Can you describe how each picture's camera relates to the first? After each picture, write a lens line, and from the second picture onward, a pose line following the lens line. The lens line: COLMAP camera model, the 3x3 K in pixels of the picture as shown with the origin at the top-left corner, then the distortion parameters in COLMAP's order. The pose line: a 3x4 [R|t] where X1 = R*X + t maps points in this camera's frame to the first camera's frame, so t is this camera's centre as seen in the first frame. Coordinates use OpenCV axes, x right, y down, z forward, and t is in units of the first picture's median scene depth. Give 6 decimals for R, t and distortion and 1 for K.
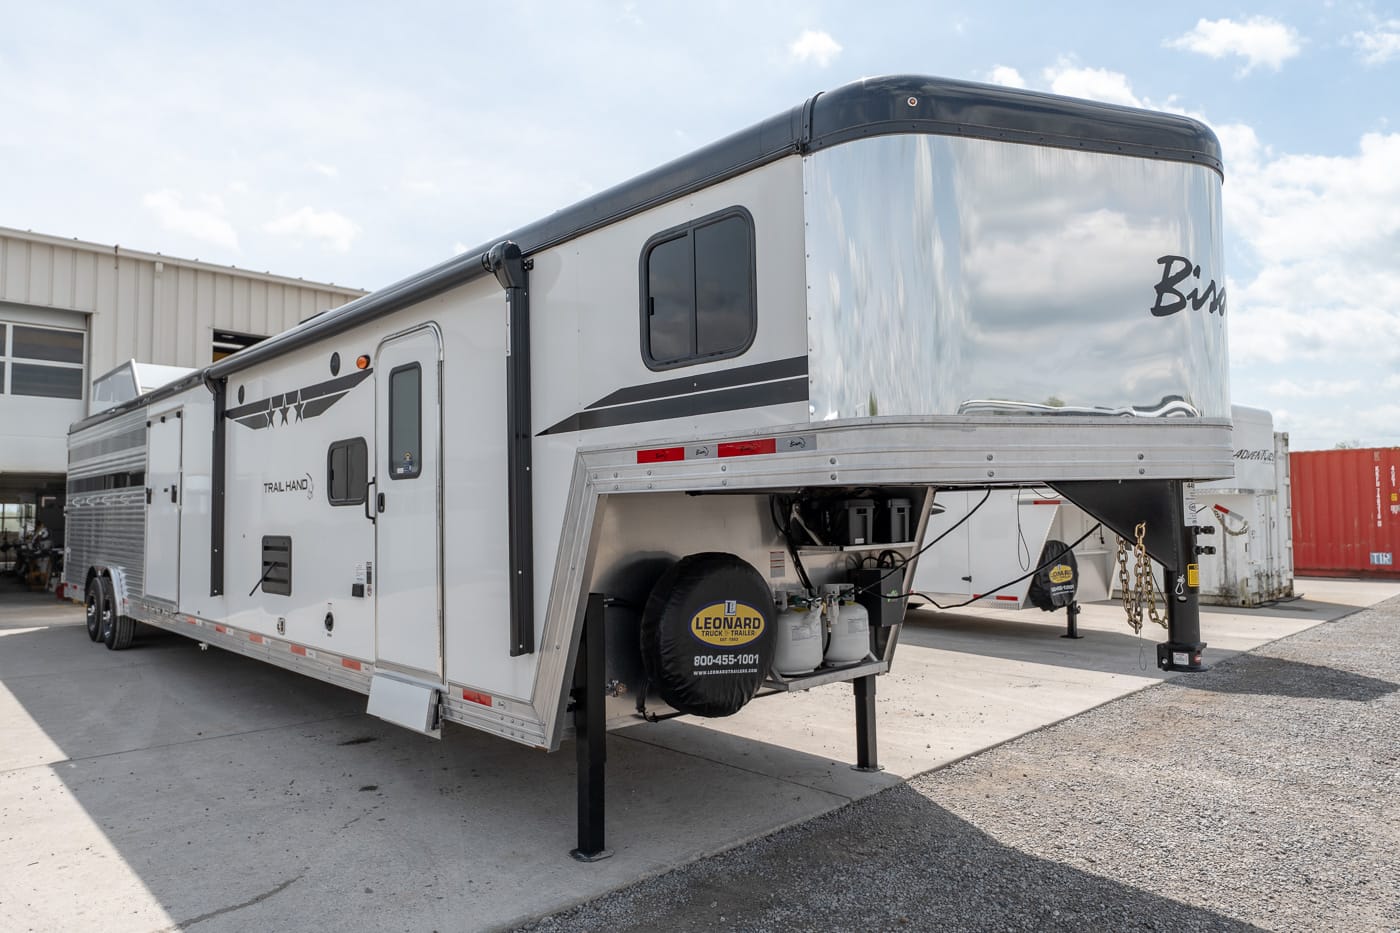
lens RADIAL K [[919.3, 0, 732.6], [0, 919.3, 480.1], [0, 0, 1]] dist [-0.001986, 0.000400]
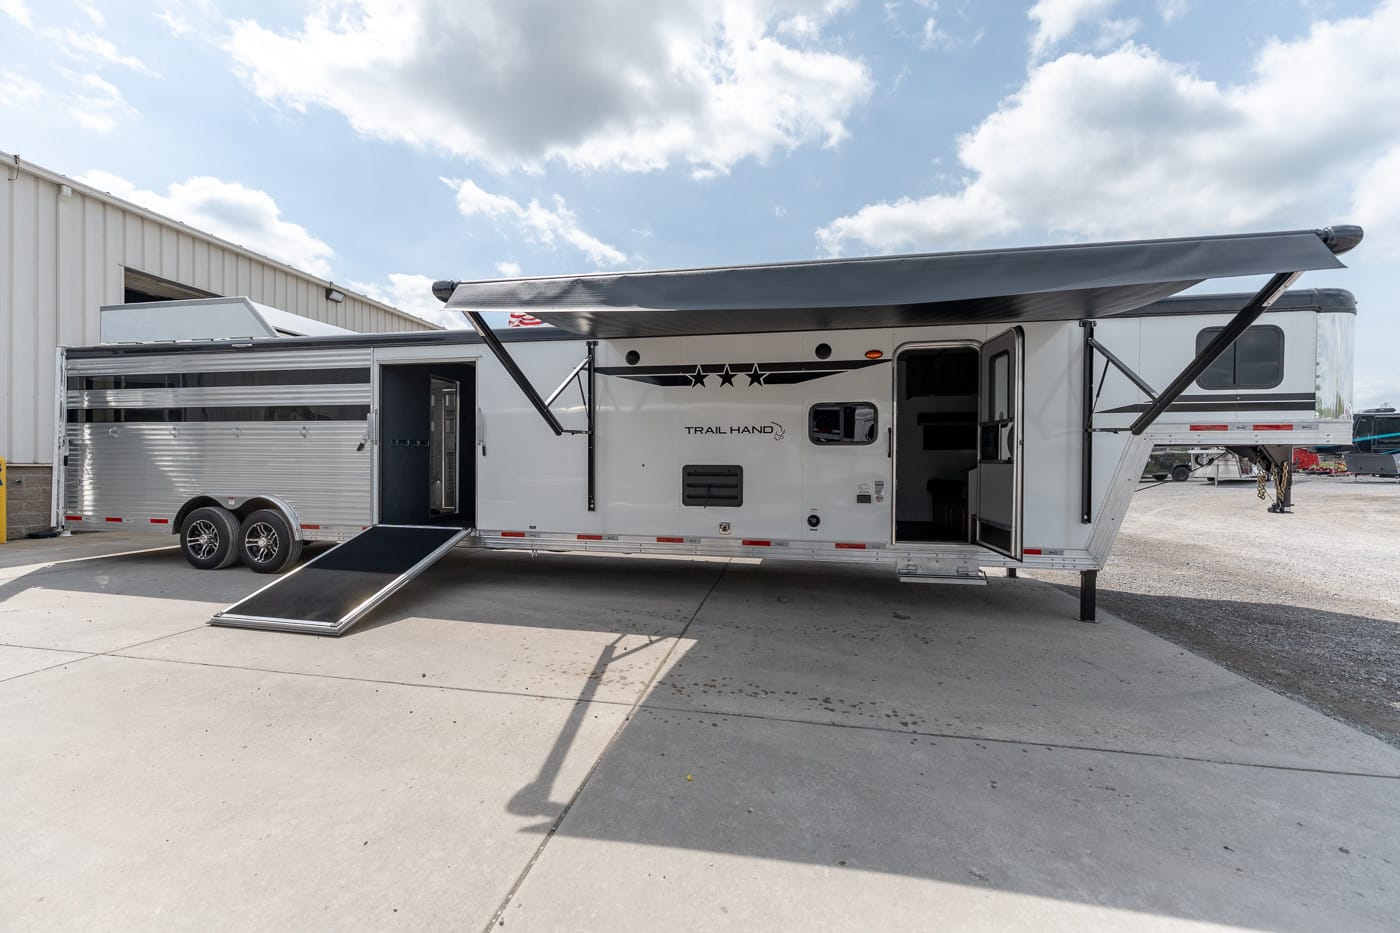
lens RADIAL K [[557.3, 0, 700.0], [0, 557.3, 466.5], [0, 0, 1]] dist [-0.000436, -0.000102]
pose [[0.824090, 0.008892, 0.566389, -1.453949], [-0.035024, 0.998764, 0.035281, 0.049087], [-0.565375, -0.048912, 0.823382, 0.453662]]
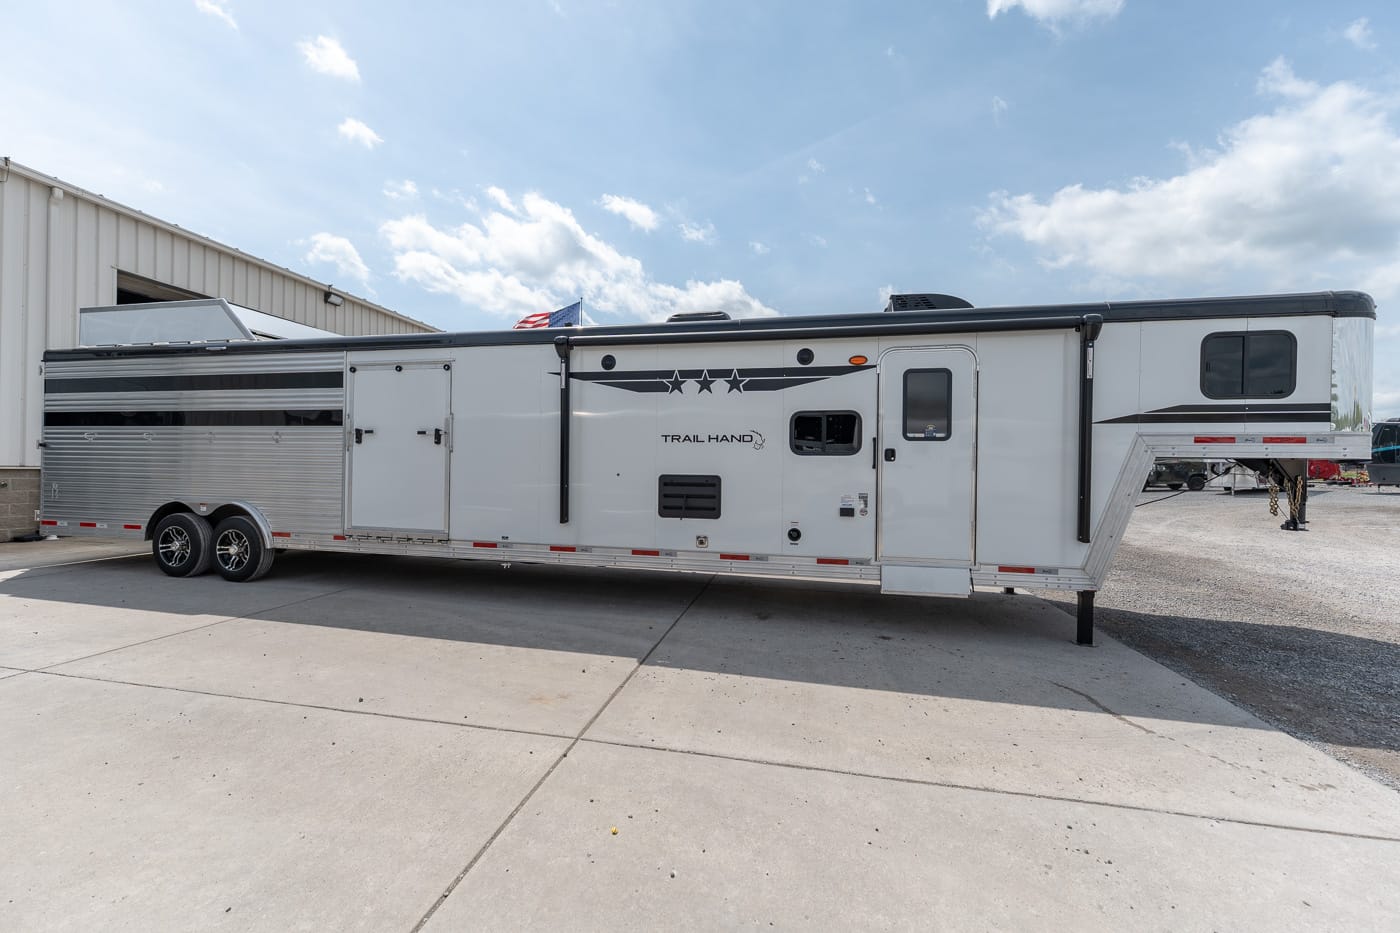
lens RADIAL K [[557.3, 0, 700.0], [0, 557.3, 466.5], [0, 0, 1]] dist [-0.000436, -0.000102]
pose [[0.833648, 0.019580, 0.551948, -1.365274], [-0.041785, 0.998743, 0.027682, 0.036812], [-0.550713, -0.046140, 0.833419, 0.458866]]
